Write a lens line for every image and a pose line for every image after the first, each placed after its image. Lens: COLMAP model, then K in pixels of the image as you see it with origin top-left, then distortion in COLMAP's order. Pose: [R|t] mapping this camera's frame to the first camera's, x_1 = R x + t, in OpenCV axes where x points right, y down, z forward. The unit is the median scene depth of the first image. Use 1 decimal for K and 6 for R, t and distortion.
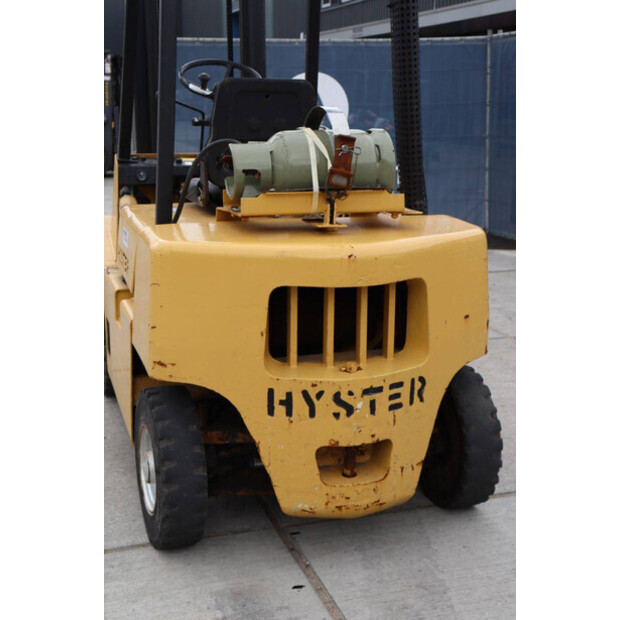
lens RADIAL K [[935.9, 0, 310.0], [0, 935.9, 310.0], [0, 0, 1]] dist [0.088803, 0.017862]
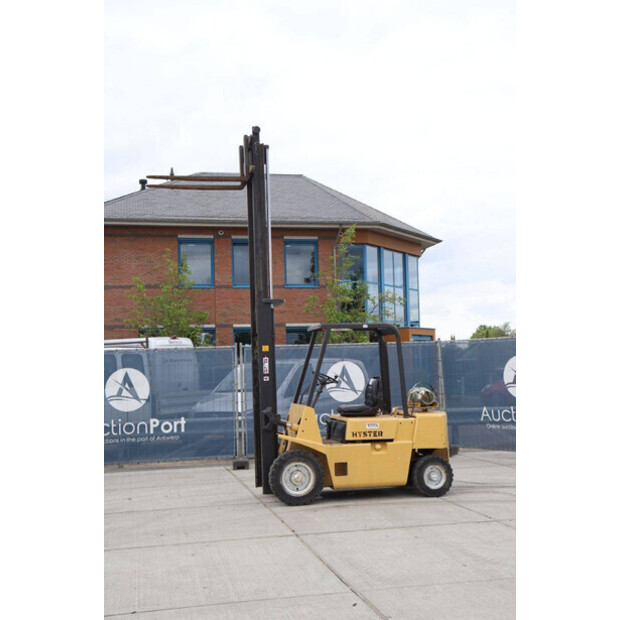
lens RADIAL K [[836.8, 0, 304.7], [0, 836.8, 309.7], [0, 0, 1]] dist [0.032027, 0.066999]
pose [[0.096071, 0.065763, 0.993200, -3.886579], [0.243630, 0.965911, -0.087523, -0.335698], [-0.965098, 0.250382, 0.076775, 1.155232]]
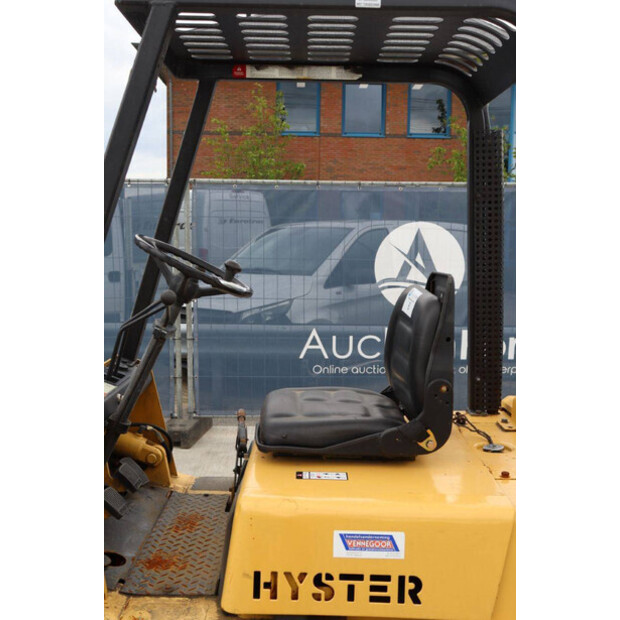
lens RADIAL K [[734.6, 0, 310.0], [0, 734.6, 310.0], [0, 0, 1]] dist [-0.001518, 0.001841]
pose [[0.290704, -0.091000, 0.952476, -0.800367], [0.199107, 0.979428, 0.032806, -0.308663], [-0.935867, 0.180108, 0.302842, 1.108885]]
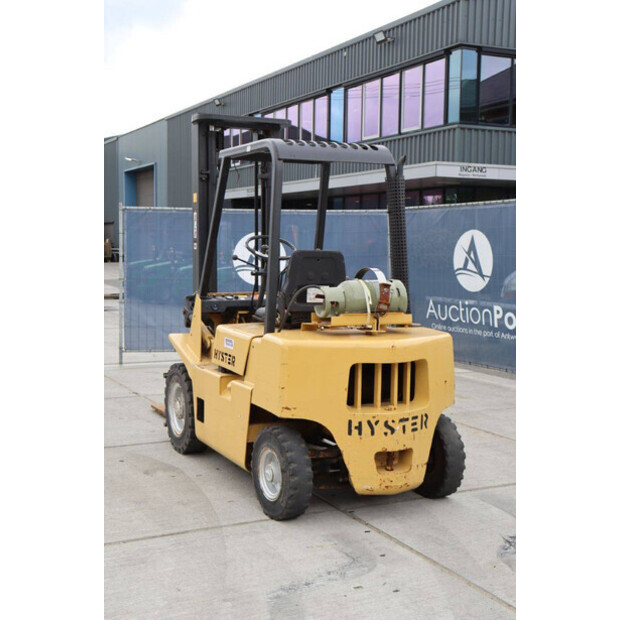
lens RADIAL K [[863.8, 0, 310.0], [0, 863.8, 310.0], [0, 0, 1]] dist [0.072112, 0.017696]
pose [[0.988622, -0.005421, 0.150324, -0.361626], [0.026804, 0.989705, -0.140588, 0.104029], [-0.148014, 0.143018, 0.978590, -0.650762]]
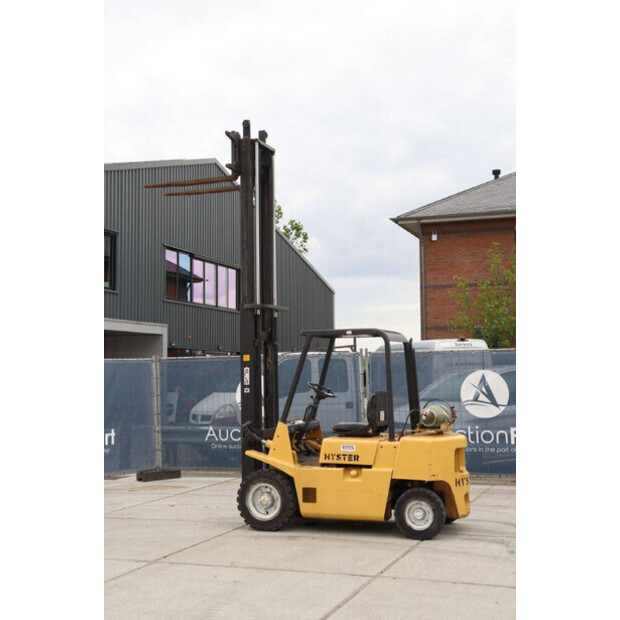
lens RADIAL K [[863.8, 0, 310.0], [0, 863.8, 310.0], [0, 0, 1]] dist [0.072112, 0.017696]
pose [[0.621396, 0.051418, 0.781808, -2.877079], [0.183537, 0.960527, -0.209050, 0.055670], [-0.761697, 0.273394, 0.587430, -0.646527]]
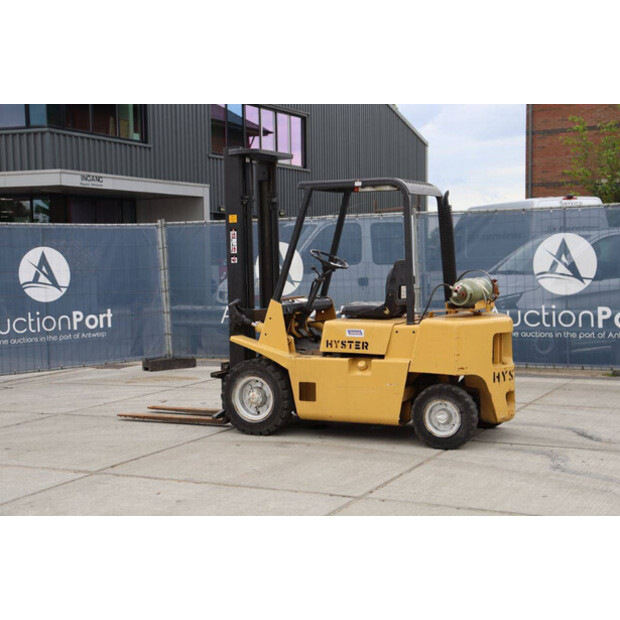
lens RADIAL K [[1010.6, 0, 310.0], [0, 1010.6, 310.0], [0, 0, 1]] dist [0.157683, 0.044675]
pose [[0.700481, -0.055597, 0.711502, -2.415916], [0.174390, 0.980073, -0.095105, 0.091778], [-0.692036, 0.190699, 0.696219, -0.682476]]
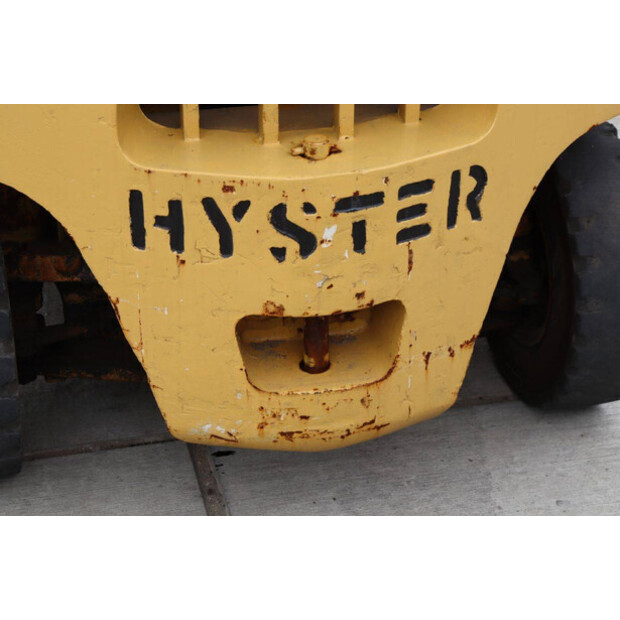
lens RADIAL K [[1476.8, 0, 310.0], [0, 1476.8, 310.0], [0, 0, 1]] dist [0.340357, -0.013589]
pose [[0.996400, 0.037298, -0.076136, 0.097666], [-0.016444, 0.965998, 0.258026, -0.047218], [0.083172, -0.255846, 0.963133, 0.286385]]
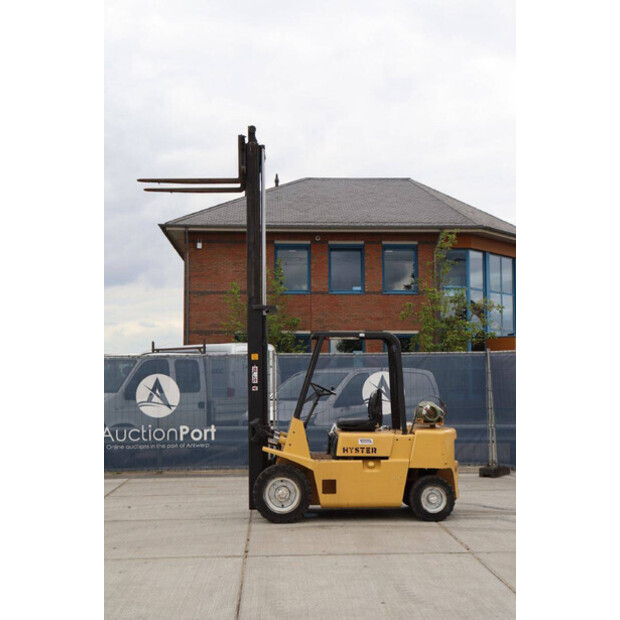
lens RADIAL K [[836.8, 0, 304.7], [0, 836.8, 309.7], [0, 0, 1]] dist [0.032027, 0.066999]
pose [[0.264981, 0.074327, 0.961385, -3.593079], [0.216894, 0.966881, -0.134533, -0.210665], [-0.939544, 0.244167, 0.240084, 0.567045]]
